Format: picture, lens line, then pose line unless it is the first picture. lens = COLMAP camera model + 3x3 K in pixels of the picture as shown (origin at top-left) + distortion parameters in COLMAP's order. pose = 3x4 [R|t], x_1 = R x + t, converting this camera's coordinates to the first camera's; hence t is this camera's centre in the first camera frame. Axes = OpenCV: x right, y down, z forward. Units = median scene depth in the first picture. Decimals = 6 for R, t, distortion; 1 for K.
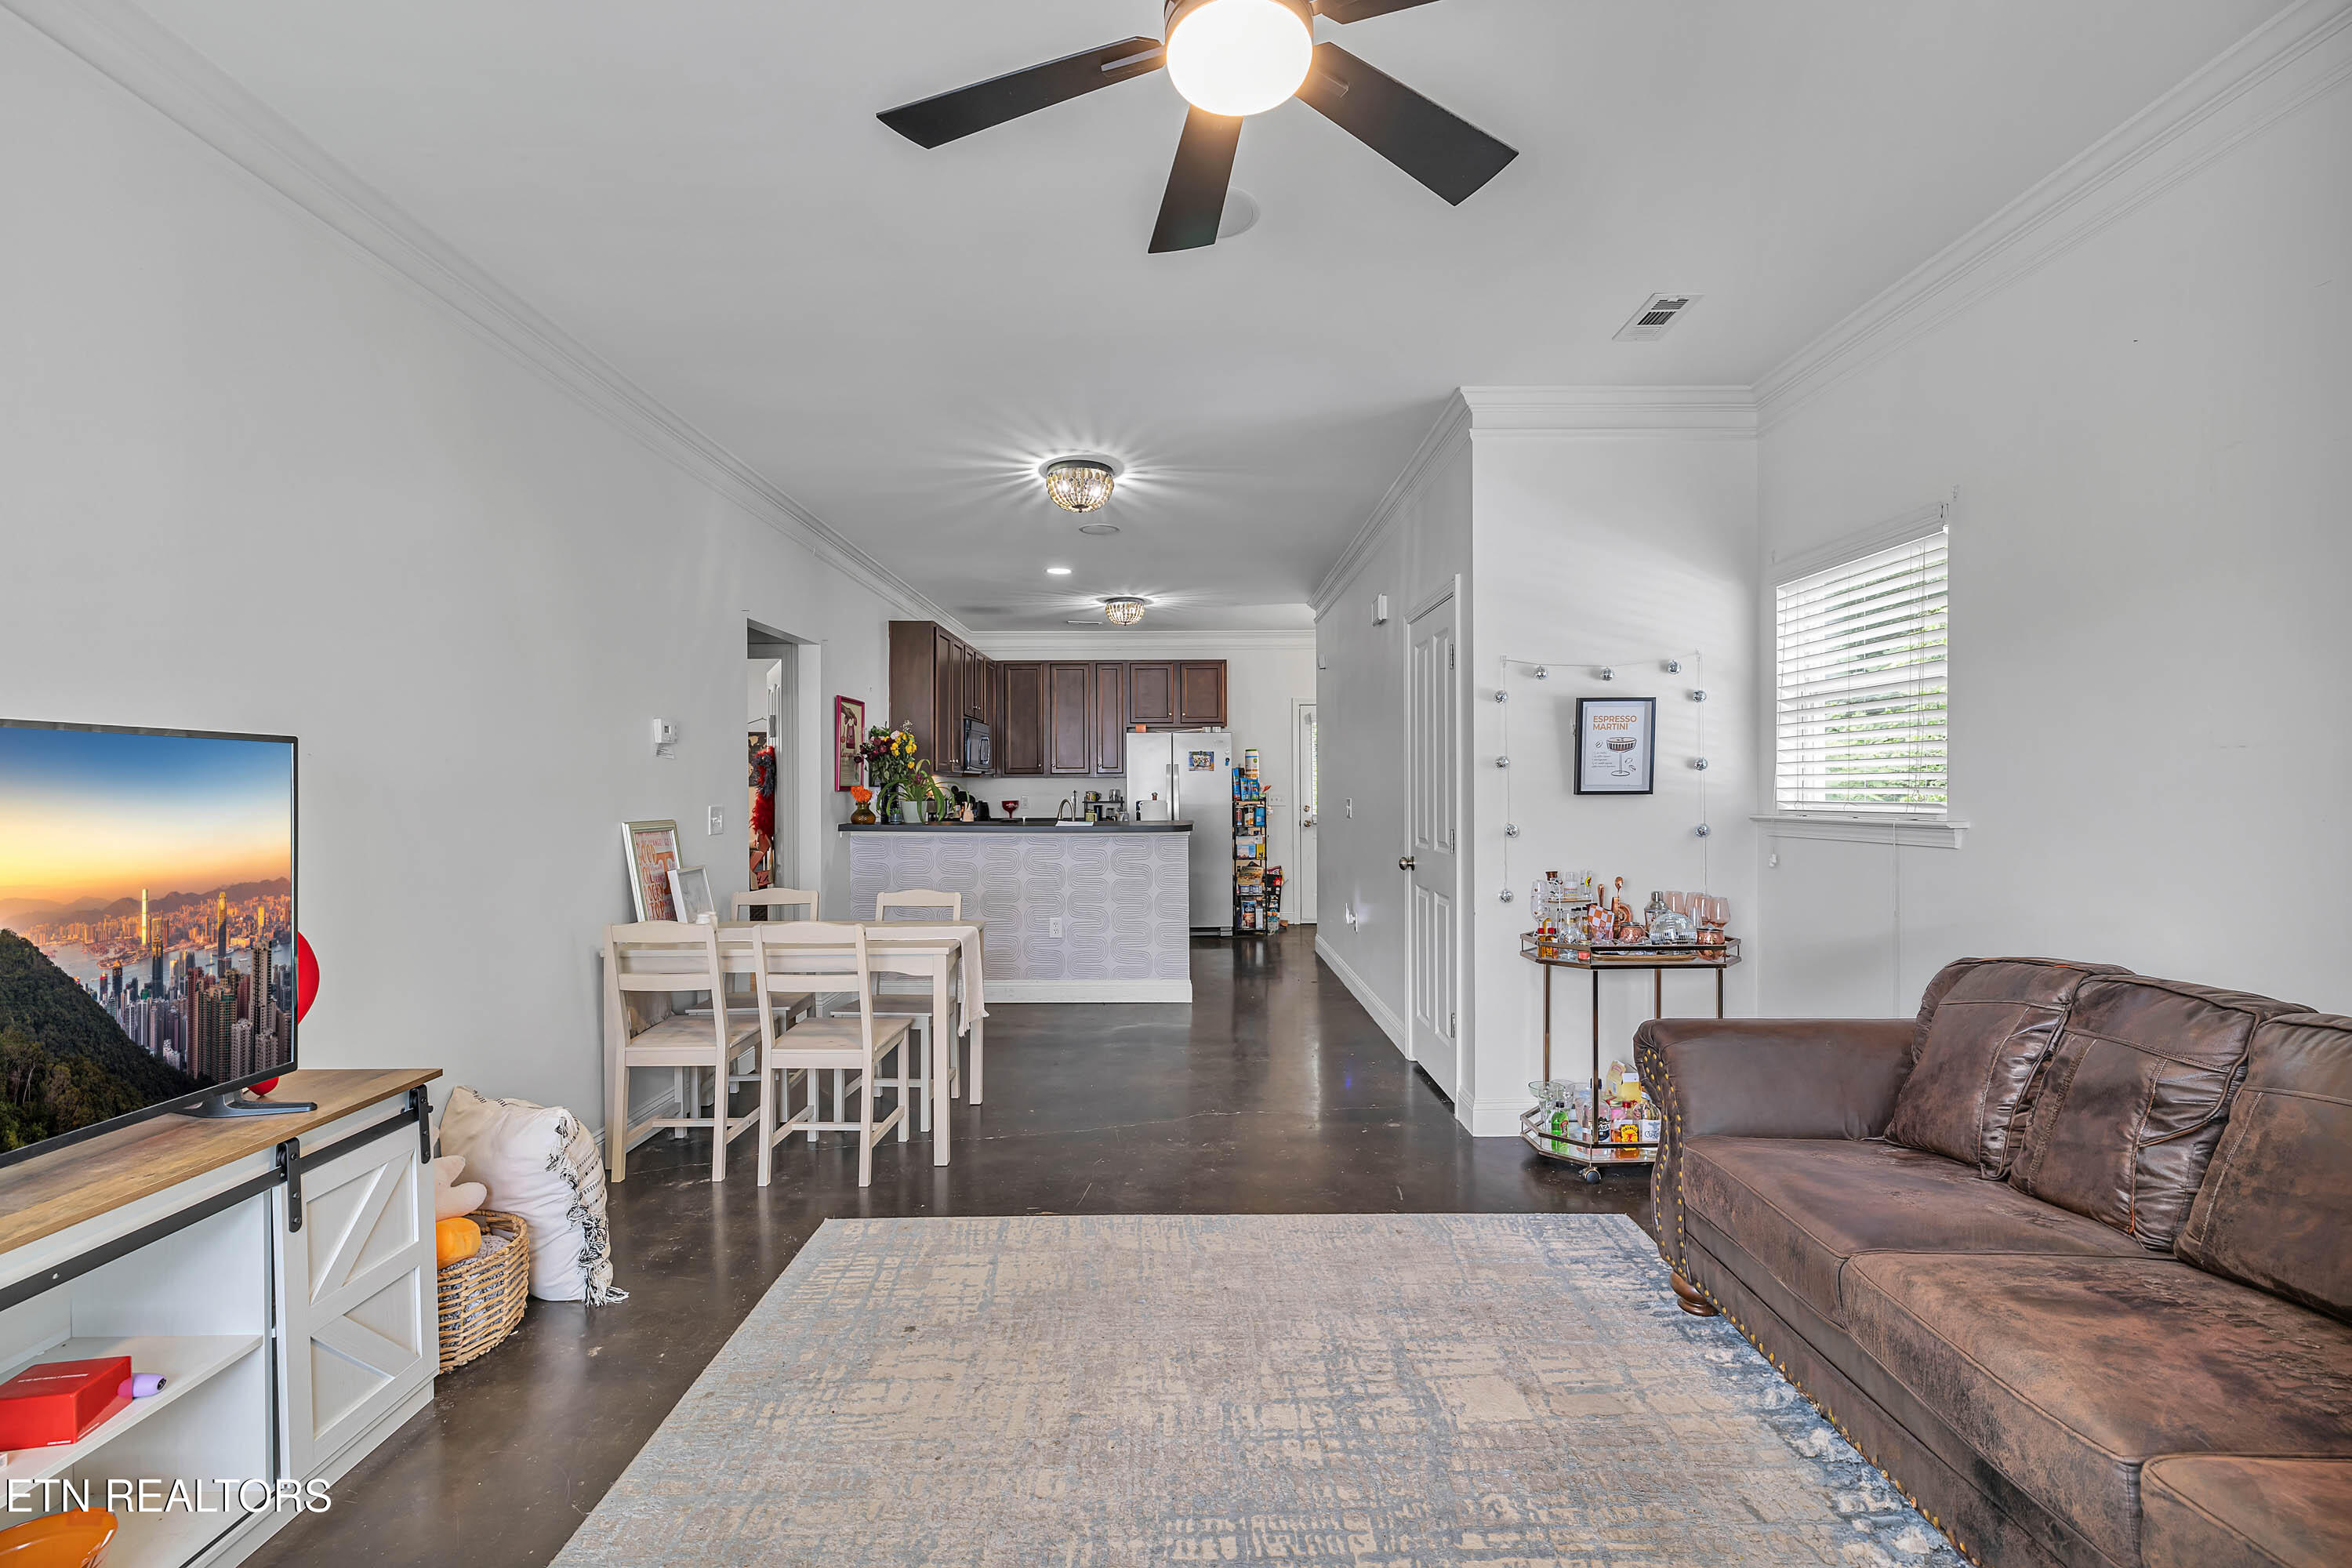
lens RADIAL K [[992.4, 0, 1170.9], [0, 992.4, 788.9], [0, 0, 1]] dist [0.000525, 0.000249]
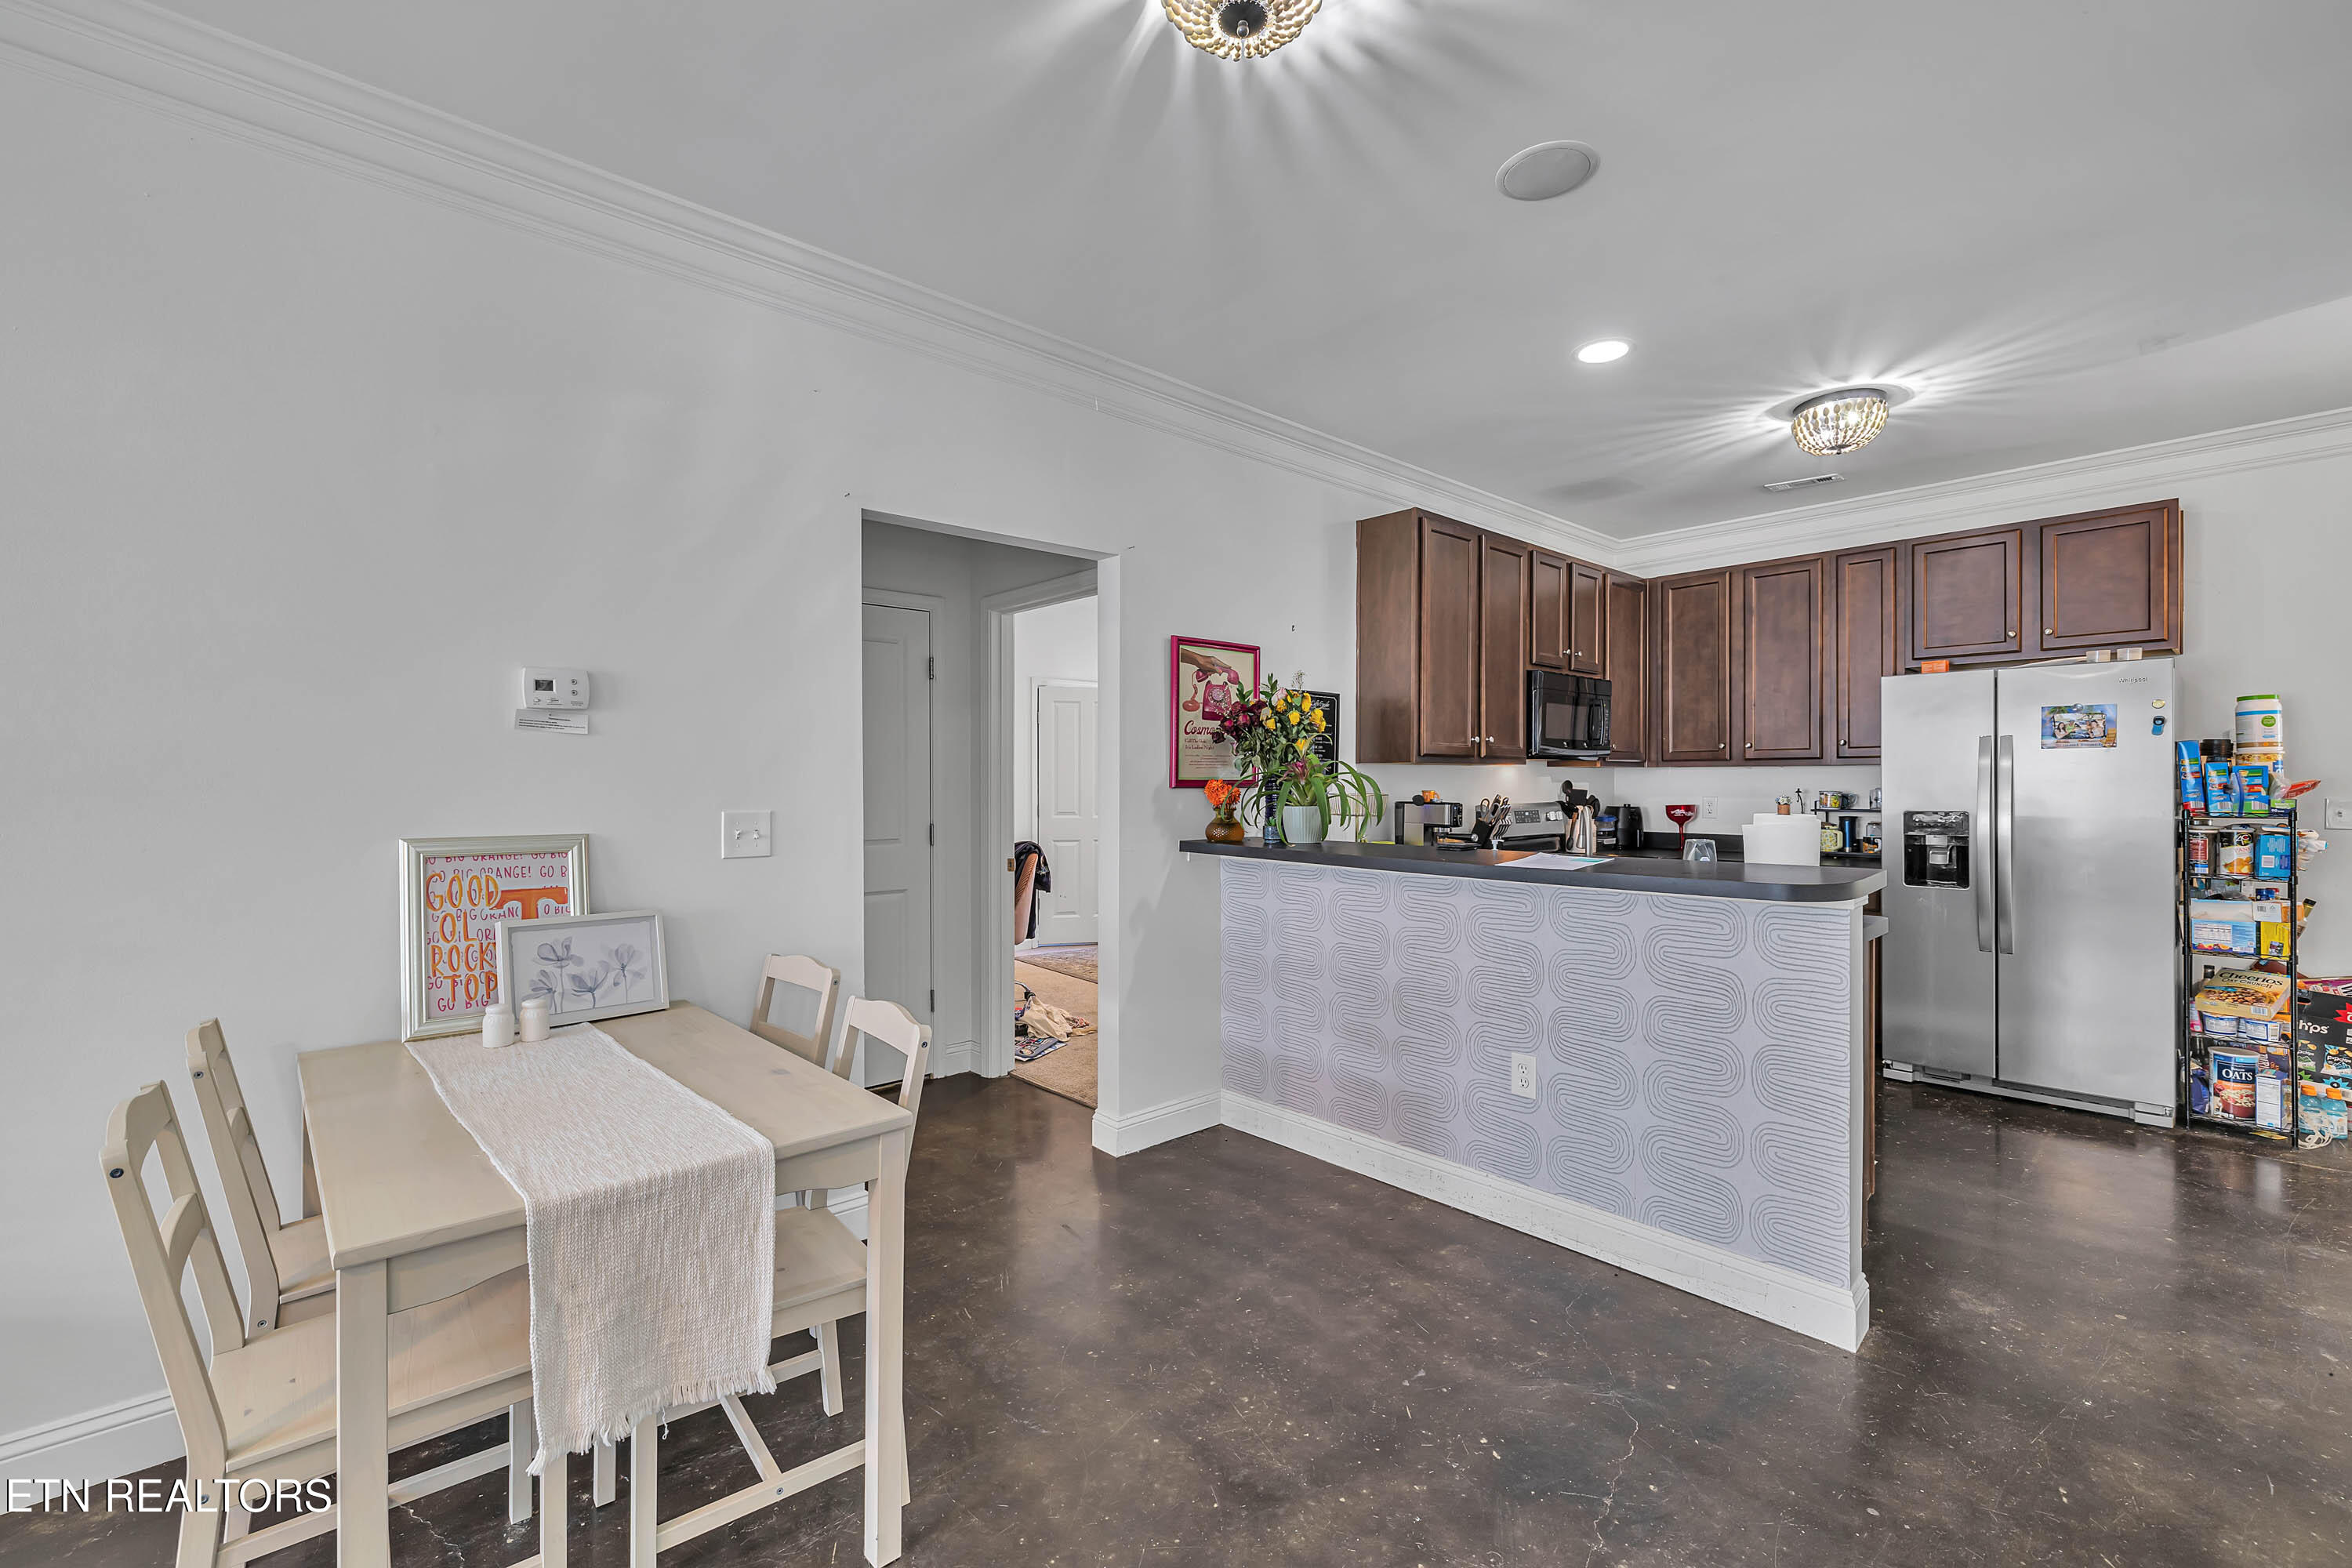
lens RADIAL K [[992.4, 0, 1170.9], [0, 992.4, 788.9], [0, 0, 1]] dist [0.000525, 0.000249]
pose [[0.673620, 0.006732, -0.739047, 0.085858], [-0.003957, 0.999977, 0.005502, -0.000454], [0.739067, -0.000782, 0.673631, 0.383233]]
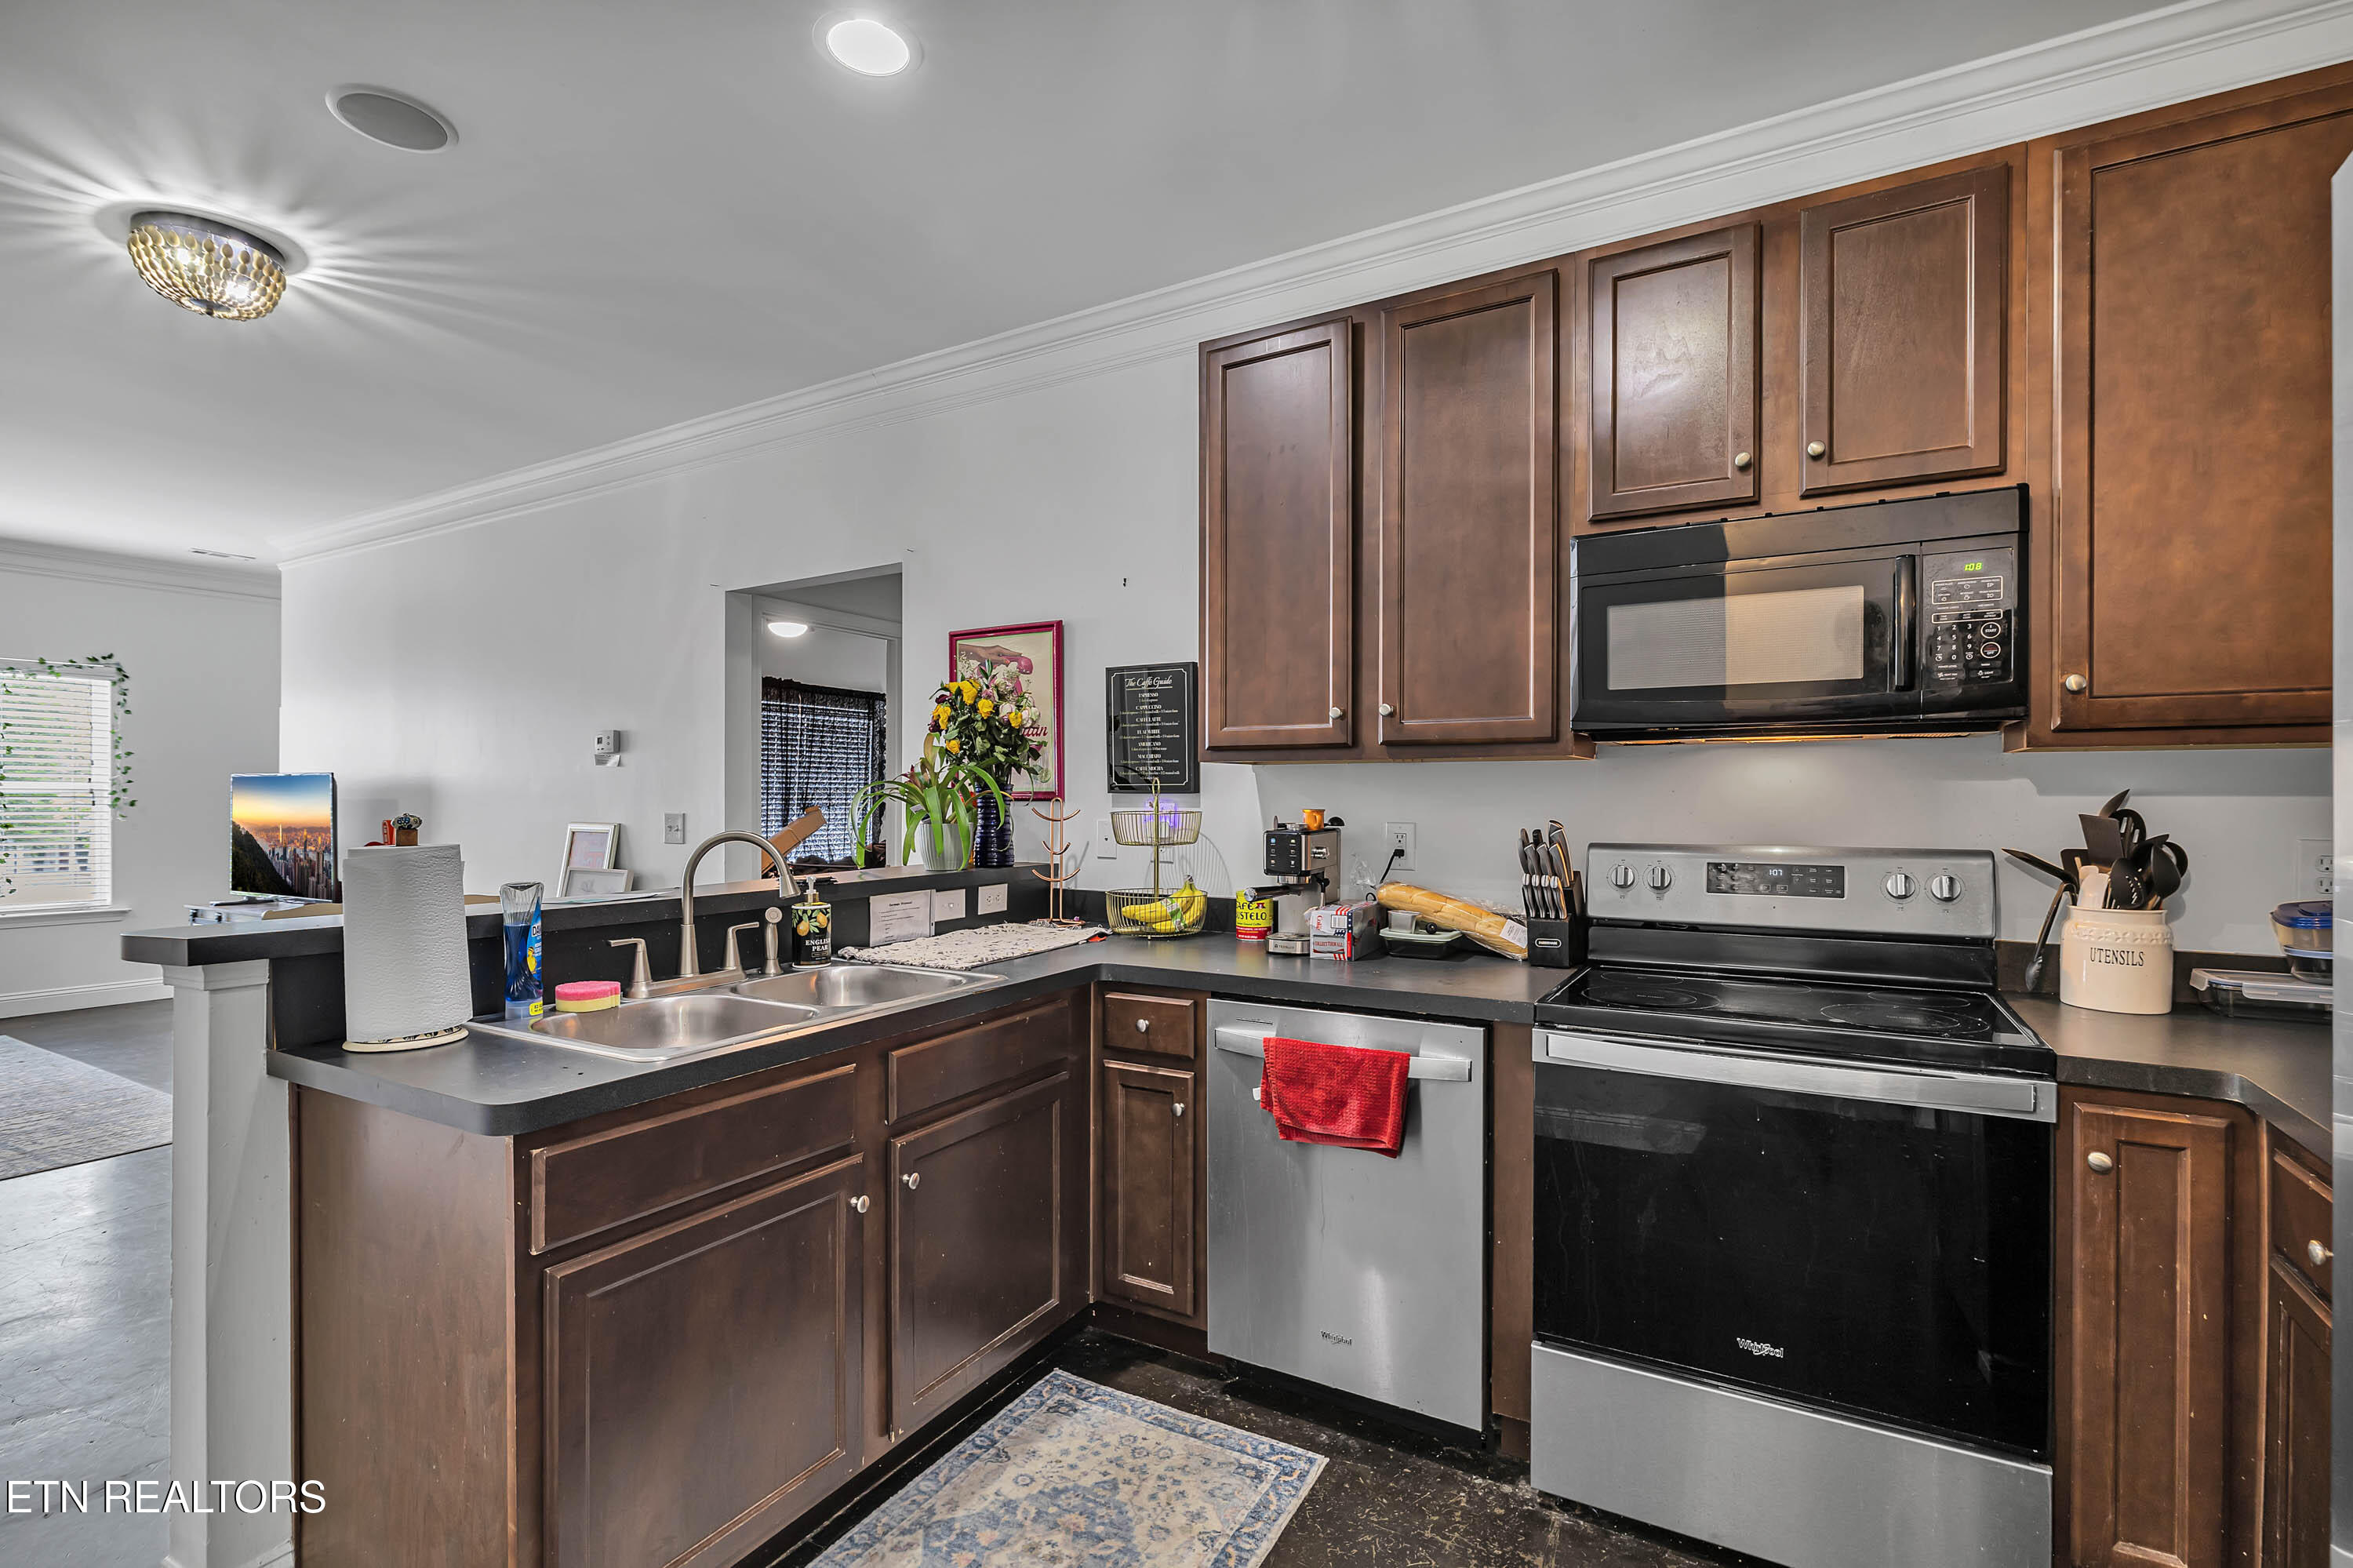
lens RADIAL K [[1071.7, 0, 1185.1], [0, 1071.7, 800.4], [0, 0, 1]] dist [-0.002836, -0.000129]
pose [[-0.498231, 0.006177, -0.867022, 0.086788], [-0.003122, 0.999955, 0.008918, -0.002536], [0.867039, 0.007150, -0.498190, 0.948141]]
